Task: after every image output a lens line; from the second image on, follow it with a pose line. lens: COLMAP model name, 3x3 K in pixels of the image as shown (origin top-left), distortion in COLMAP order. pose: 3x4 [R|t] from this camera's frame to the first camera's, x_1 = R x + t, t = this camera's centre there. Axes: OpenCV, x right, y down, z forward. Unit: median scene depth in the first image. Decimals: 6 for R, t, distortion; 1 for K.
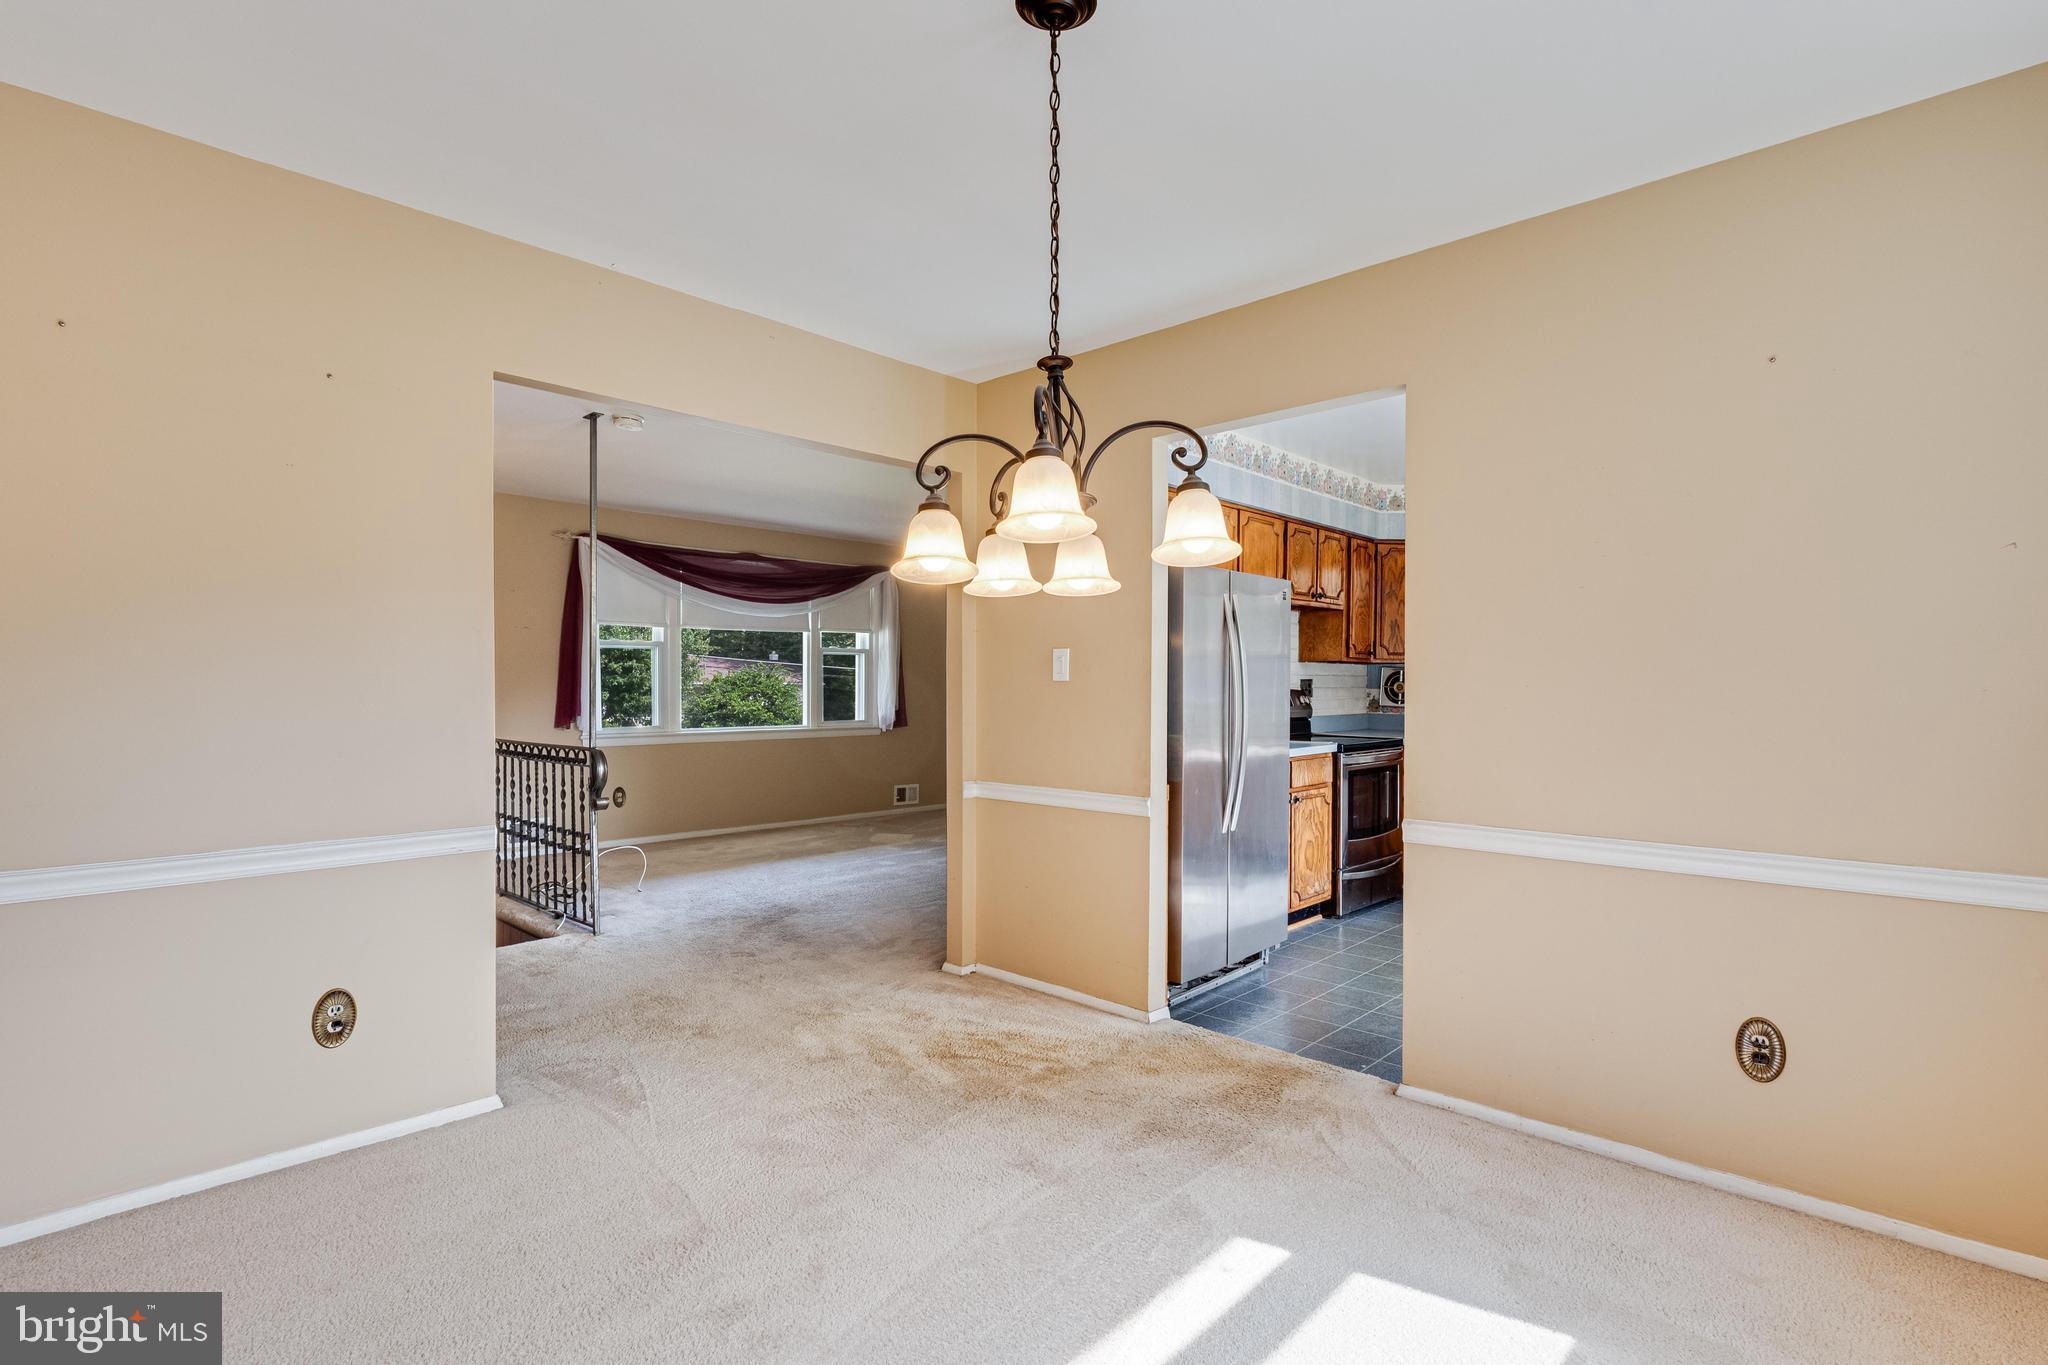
lens RADIAL K [[1014.3, 0, 1038.4], [0, 1014.3, 682.8], [0, 0, 1]] dist [0.002486, -0.000510]
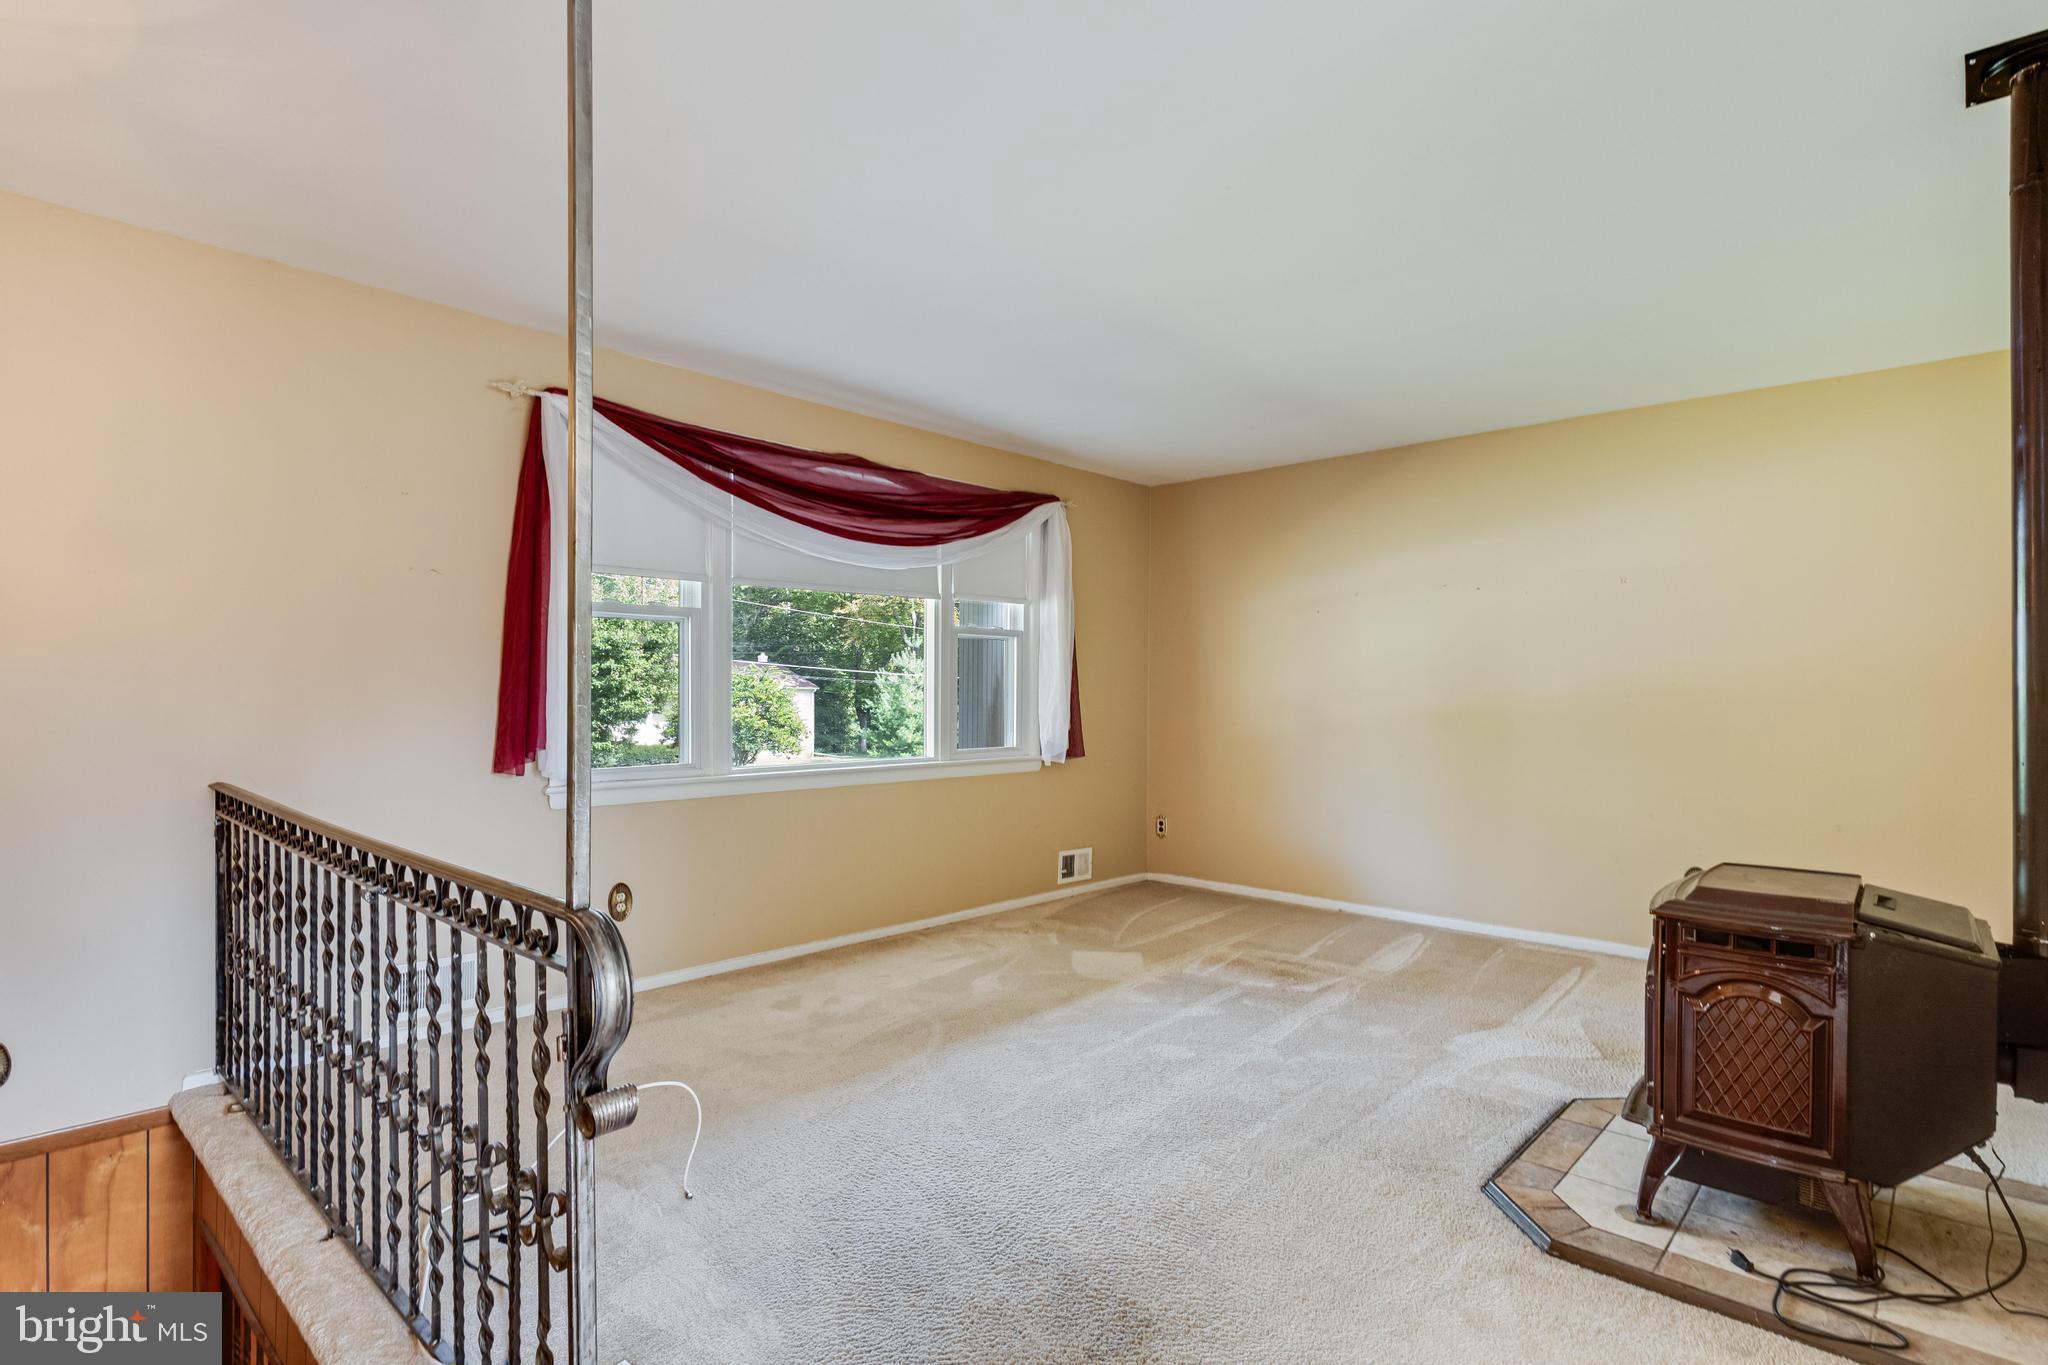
lens RADIAL K [[1014.3, 0, 1020.2], [0, 1014.3, 679.3], [0, 0, 1]] dist [0.002486, -0.000510]
pose [[0.999963, 0.002380, 0.008257, -0.176787], [-0.002312, 0.999963, -0.008257, 0.001742], [-0.008277, 0.008238, 0.999932, 0.396810]]
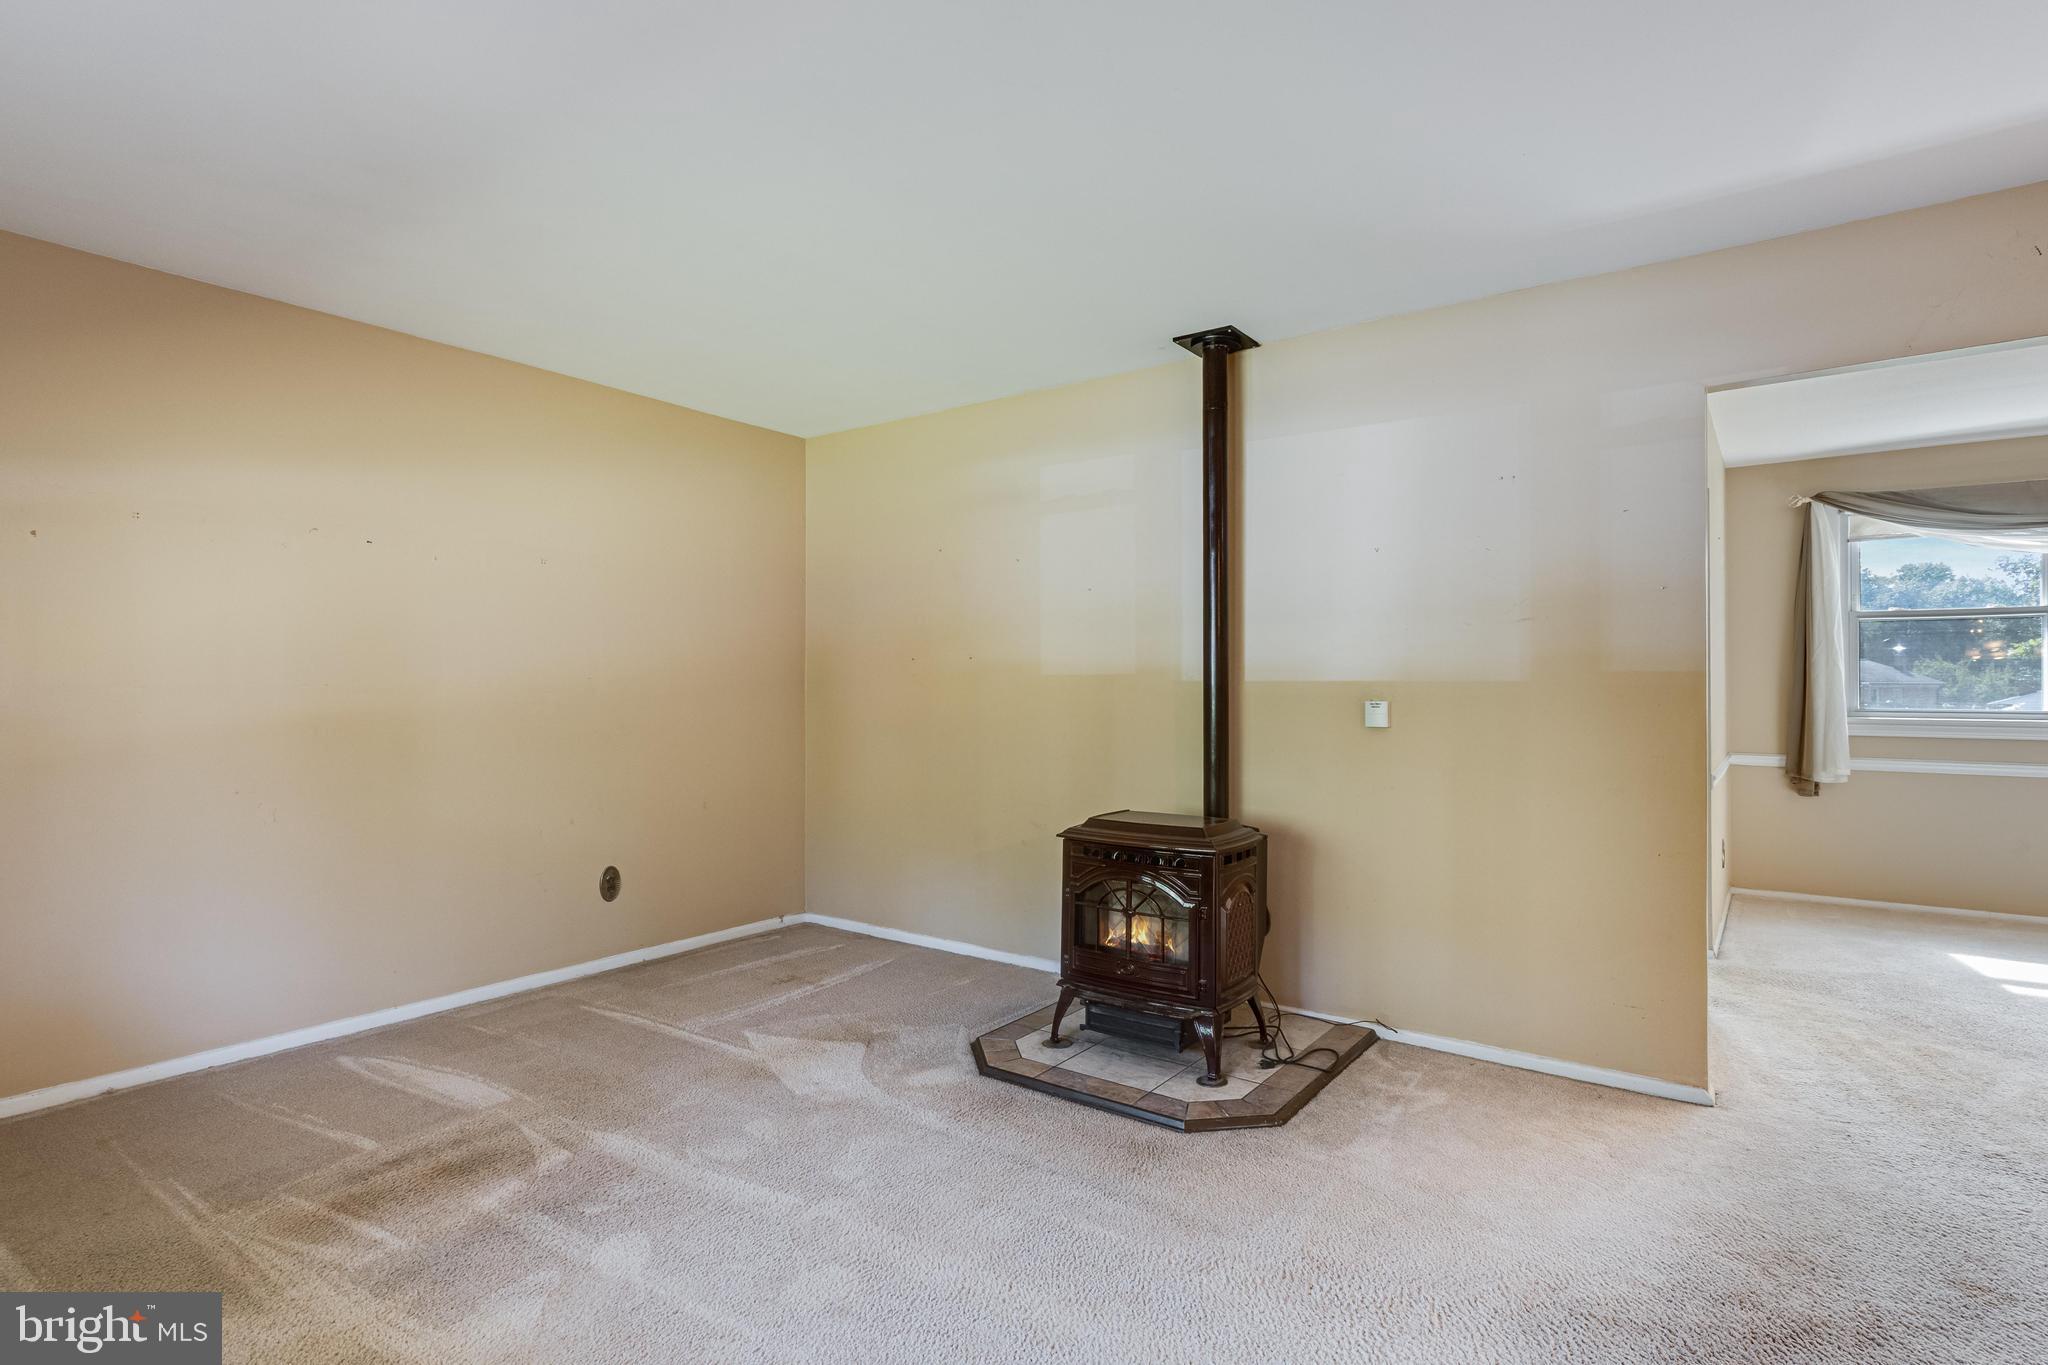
lens RADIAL K [[1014.3, 0, 1038.6], [0, 1014.3, 683.0], [0, 0, 1]] dist [0.002486, -0.000510]
pose [[-0.128470, 0.000169, 0.991713, -0.344919], [-0.003907, 0.999992, -0.000677, 0.001644], [-0.991706, -0.003961, -0.128469, 0.749890]]
